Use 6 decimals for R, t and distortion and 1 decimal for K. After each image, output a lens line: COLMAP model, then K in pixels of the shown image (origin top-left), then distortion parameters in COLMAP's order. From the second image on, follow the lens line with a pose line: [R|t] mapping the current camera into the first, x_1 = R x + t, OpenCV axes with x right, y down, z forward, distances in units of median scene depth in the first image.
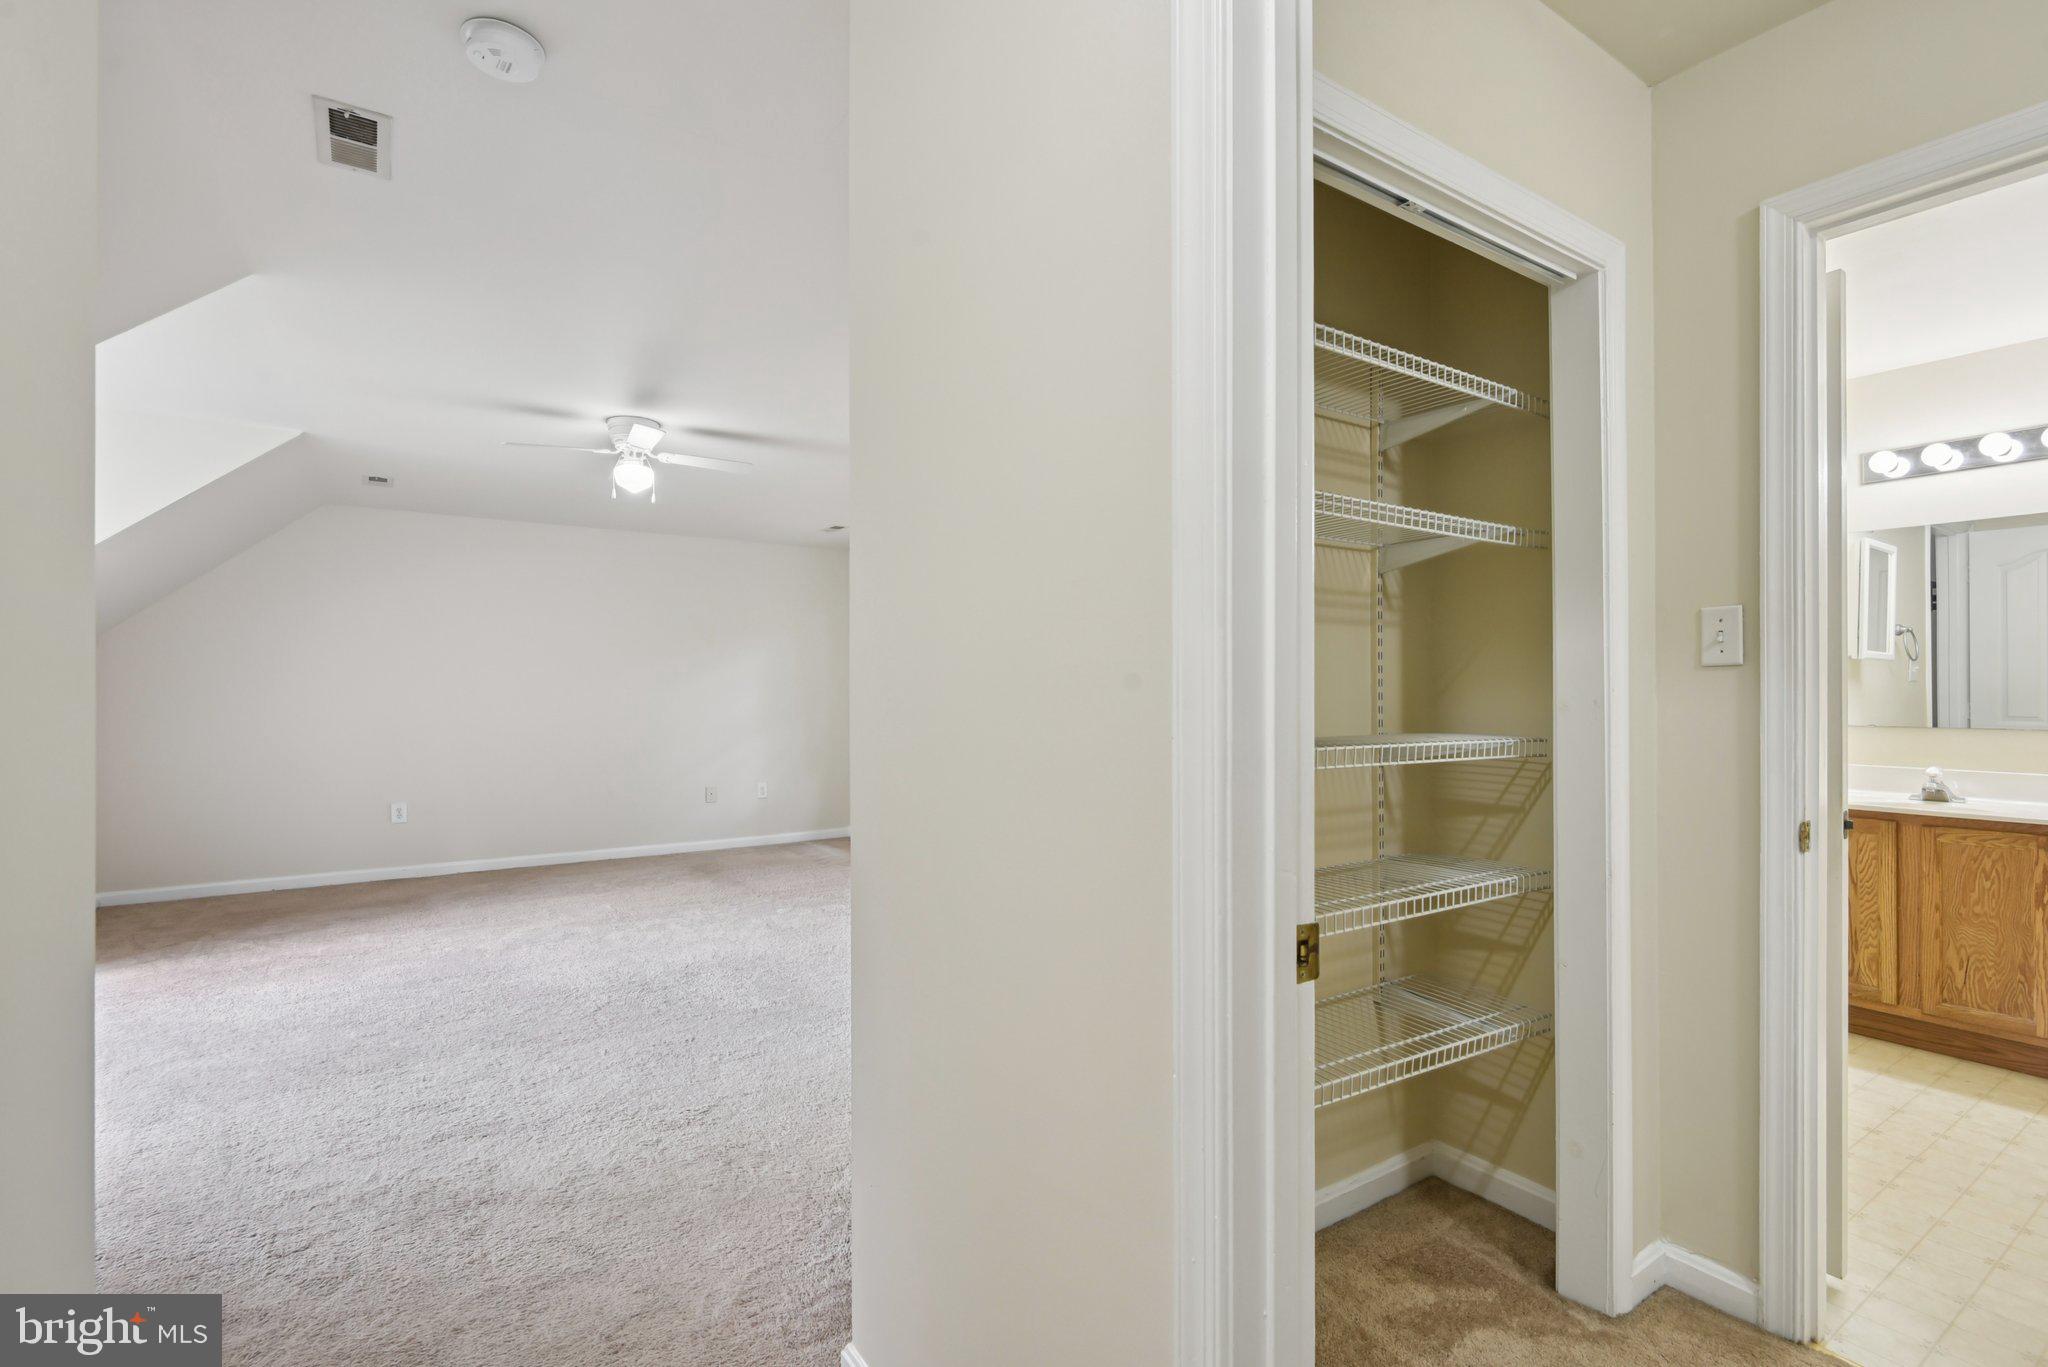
lens RADIAL K [[939.4, 0, 1024.2], [0, 939.4, 688.5], [0, 0, 1]] dist [-0.001305, -0.004760]
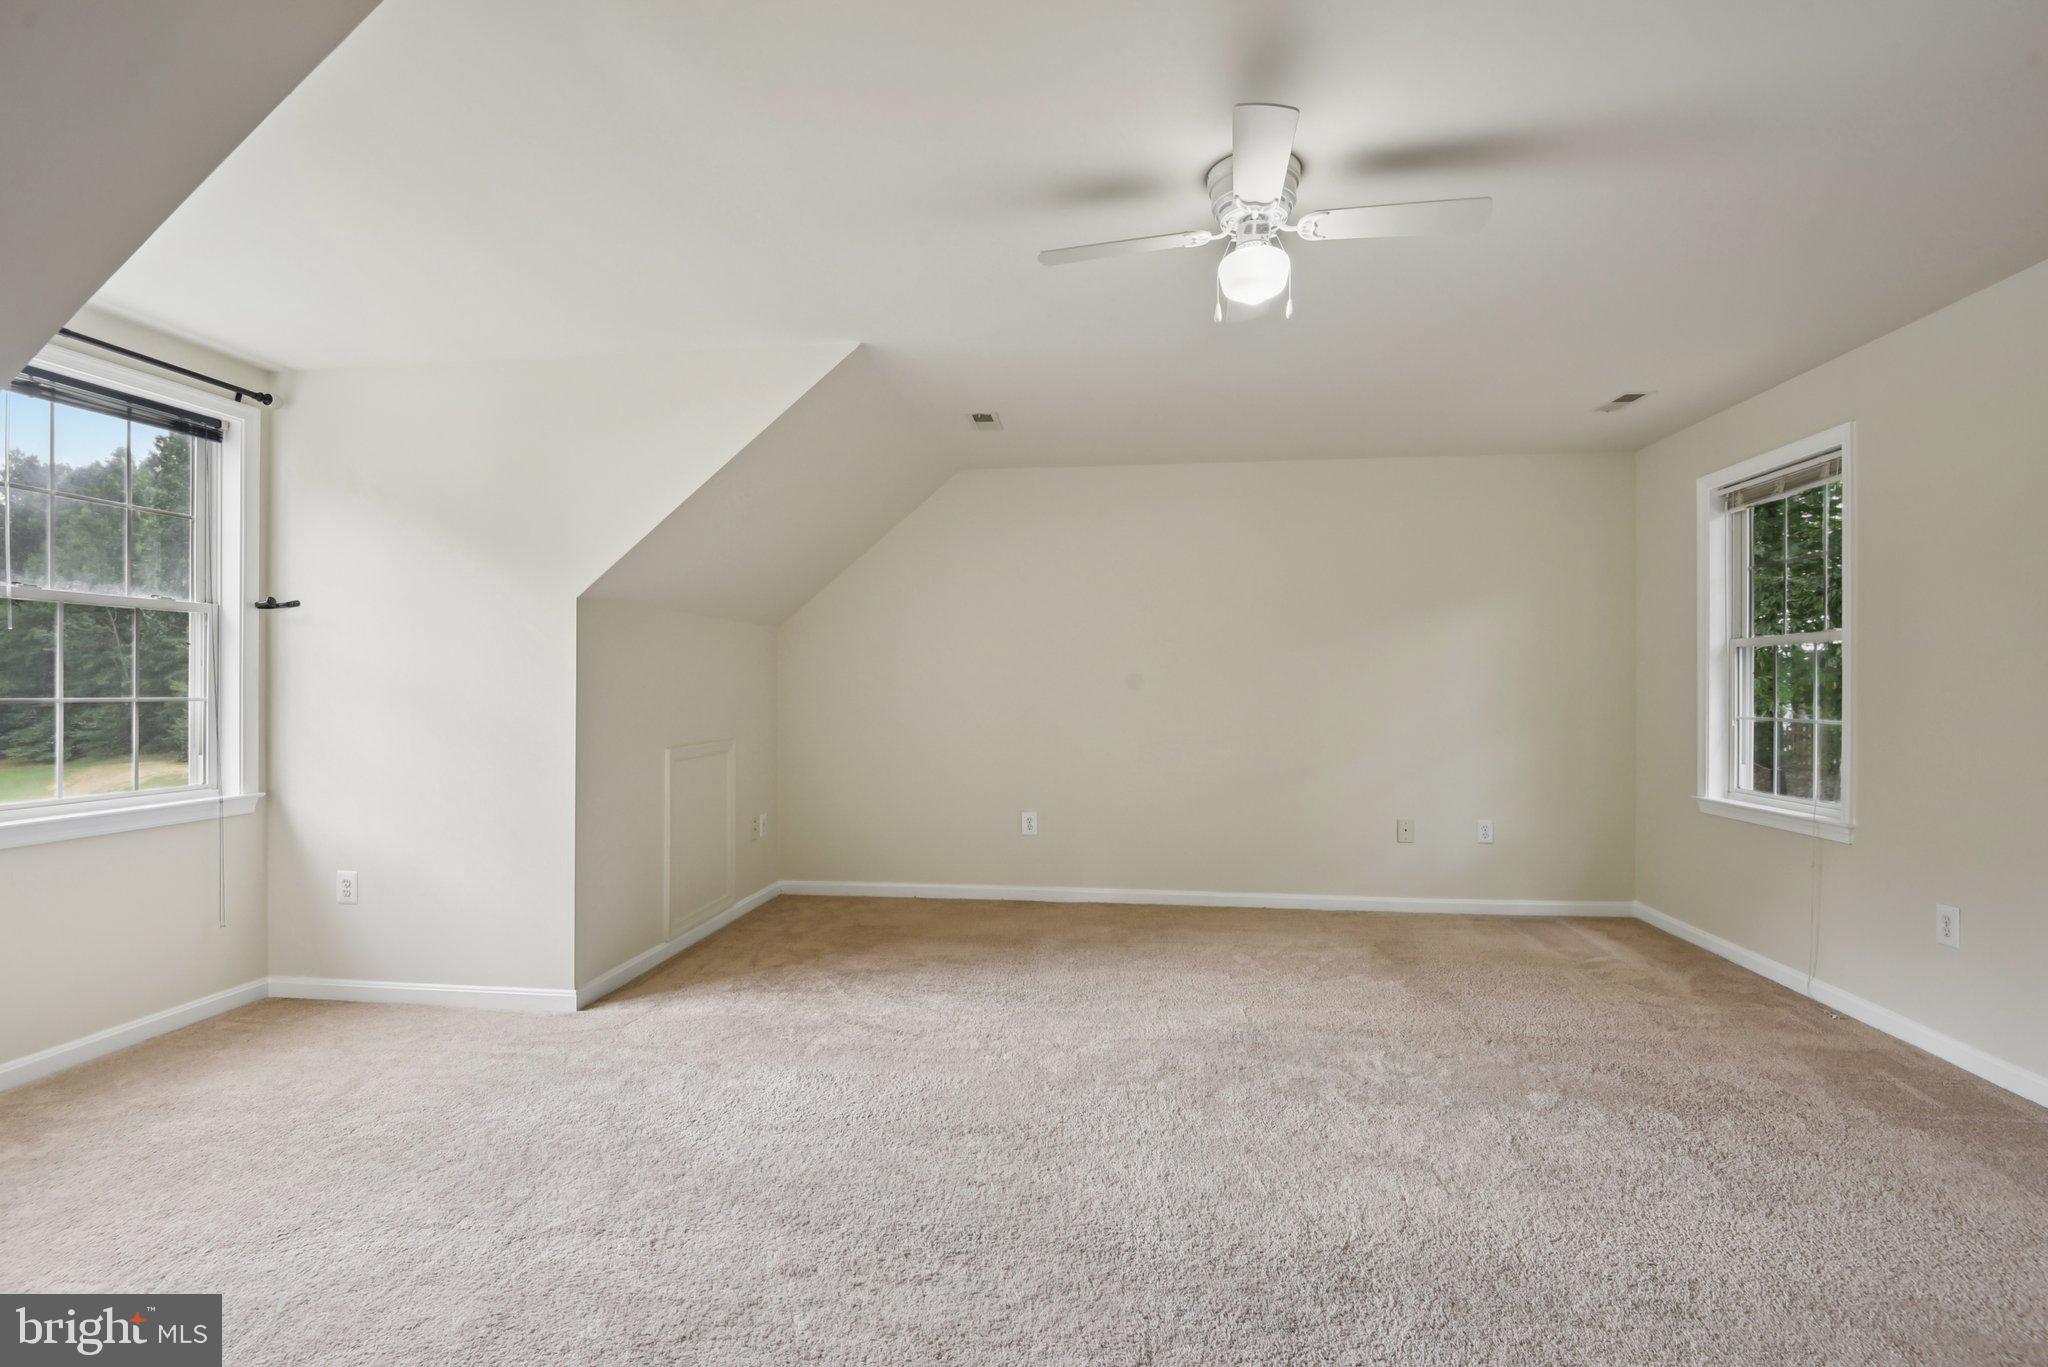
lens RADIAL K [[939.4, 0, 1024.2], [0, 939.4, 688.5], [0, 0, 1]] dist [-0.001305, -0.004760]
pose [[0.757325, 0.005933, -0.653011, -0.159928], [0.000137, 0.999957, 0.009245, 0.003319], [0.653038, -0.007091, 0.757292, 0.493954]]
